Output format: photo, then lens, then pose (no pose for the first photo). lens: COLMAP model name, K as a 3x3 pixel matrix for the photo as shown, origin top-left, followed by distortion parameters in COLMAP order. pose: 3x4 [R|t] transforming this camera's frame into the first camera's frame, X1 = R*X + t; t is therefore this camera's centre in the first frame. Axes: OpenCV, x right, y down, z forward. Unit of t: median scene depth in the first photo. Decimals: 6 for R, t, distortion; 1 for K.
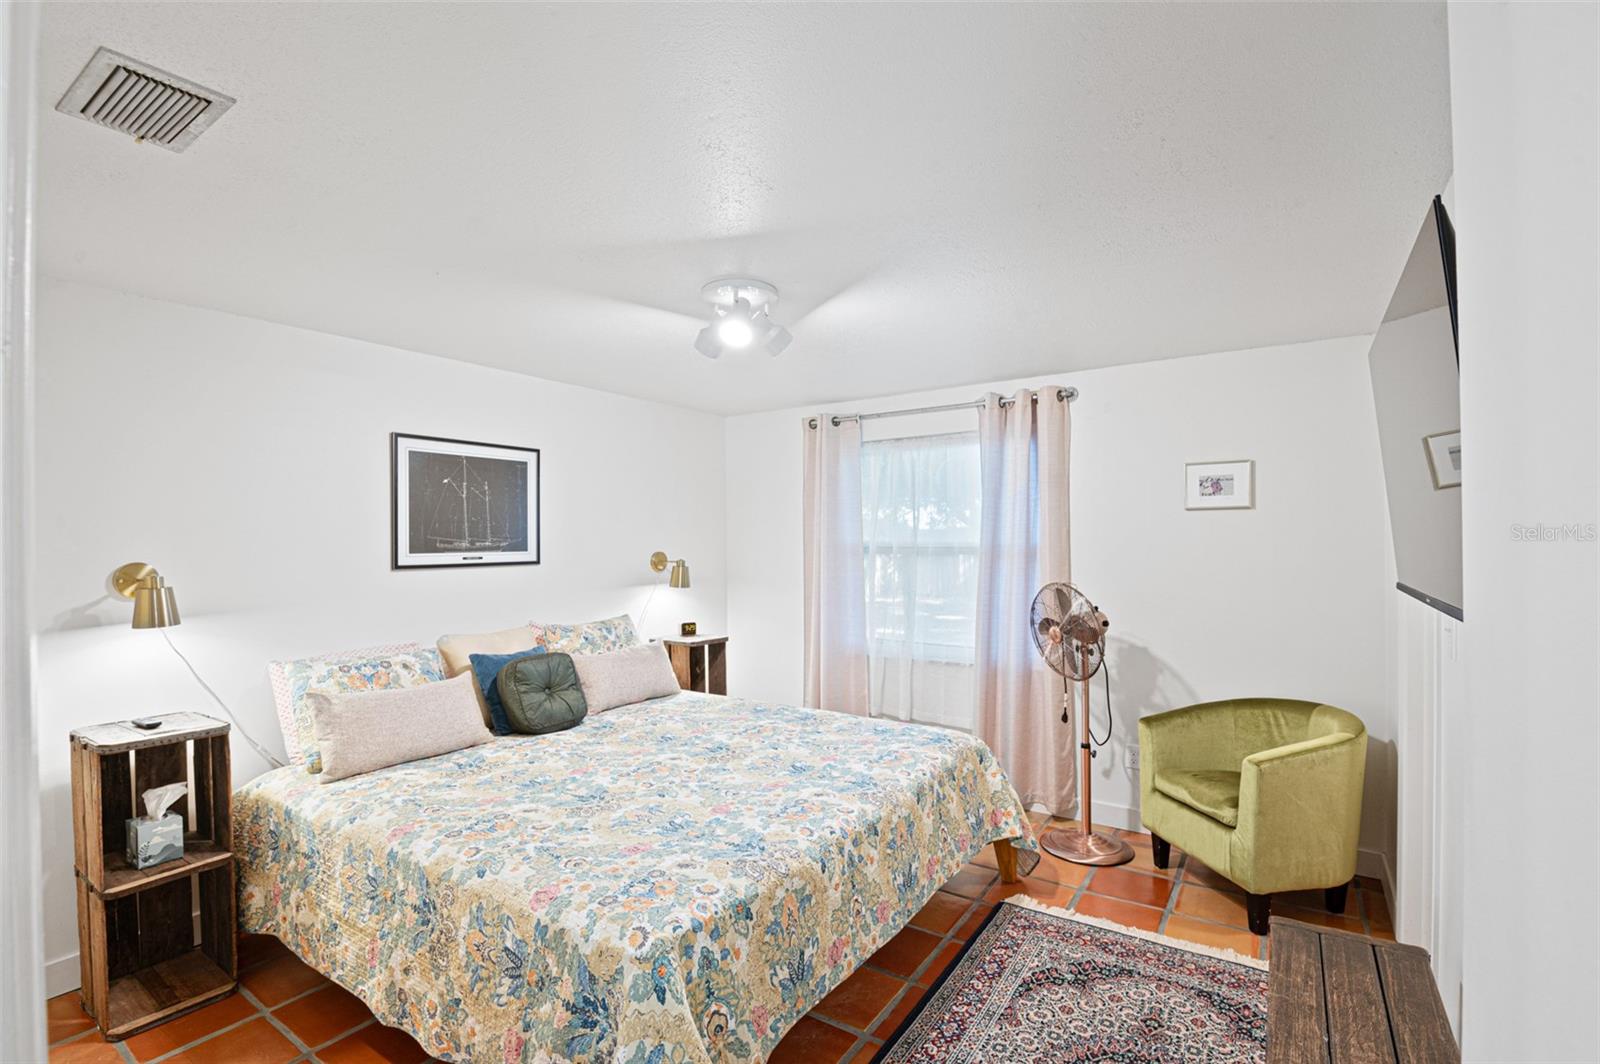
lens RADIAL K [[733.0, 0, 800.0], [0, 733.0, 532.0], [0, 0, 1]] dist [-0.000834, -0.018364]
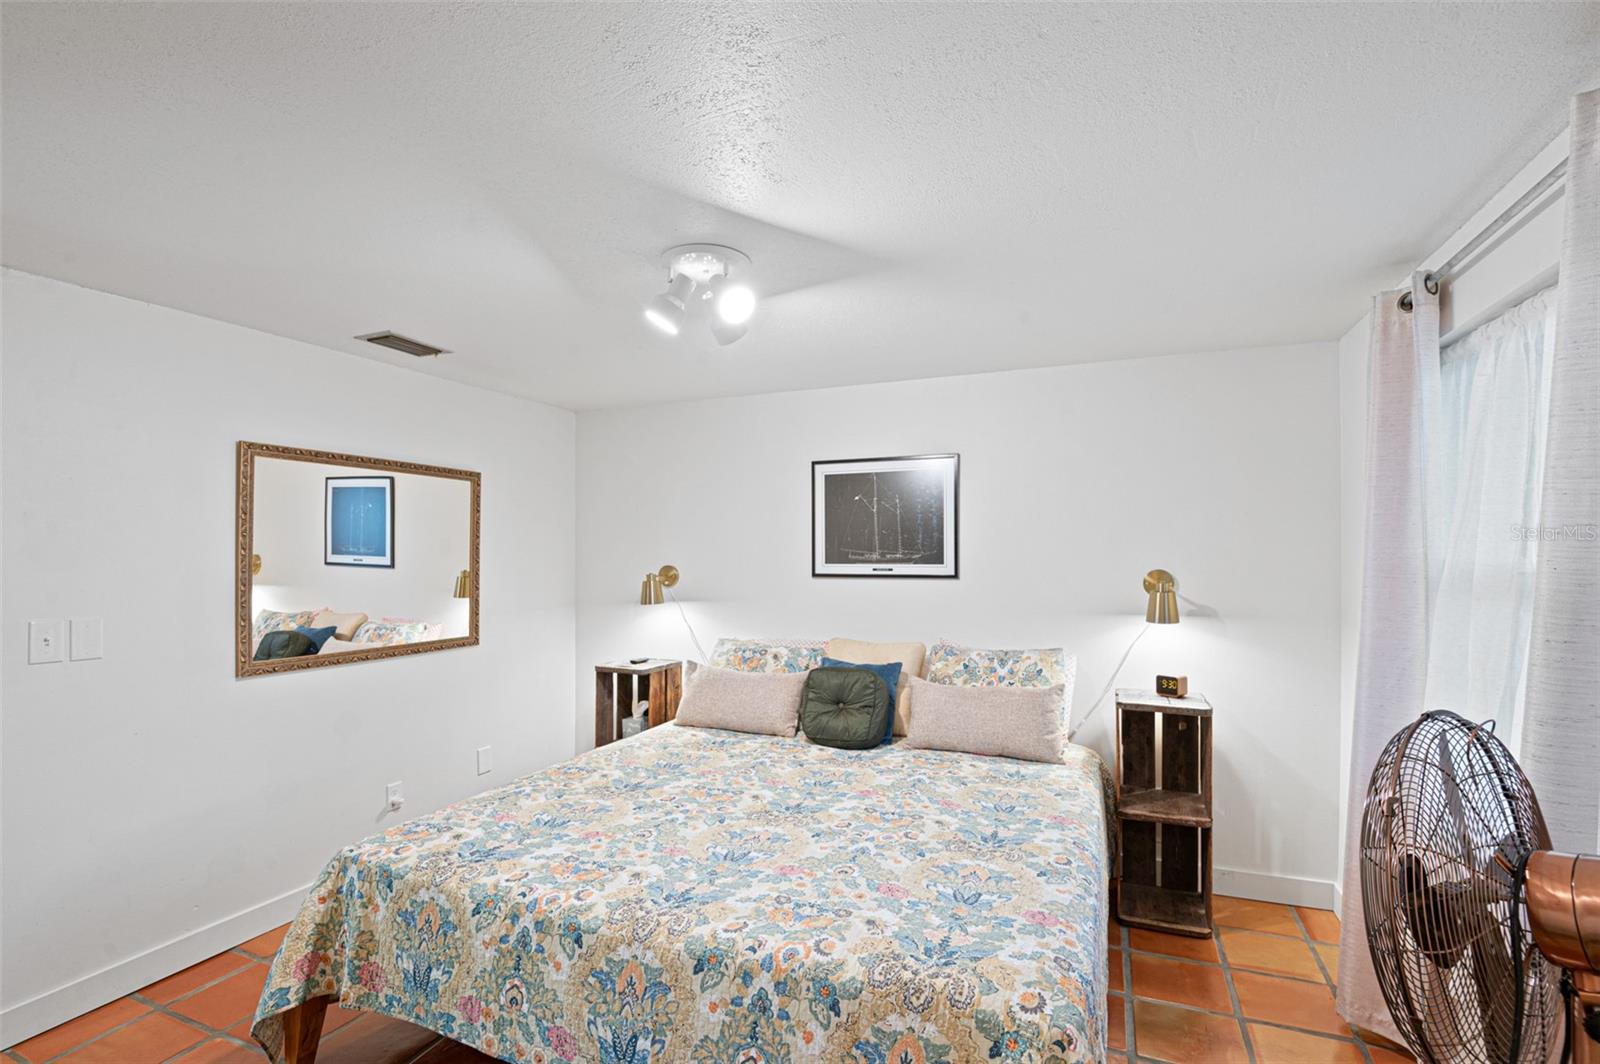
lens RADIAL K [[748.7, 0, 804.1], [0, 748.7, 547.2], [0, 0, 1]] dist [-0.001870, -0.012162]
pose [[0.190024, 0.001828, -0.981778, 0.634044], [0.011035, 0.999931, 0.003998, -0.001655], [0.981718, -0.011594, 0.189990, 0.753823]]
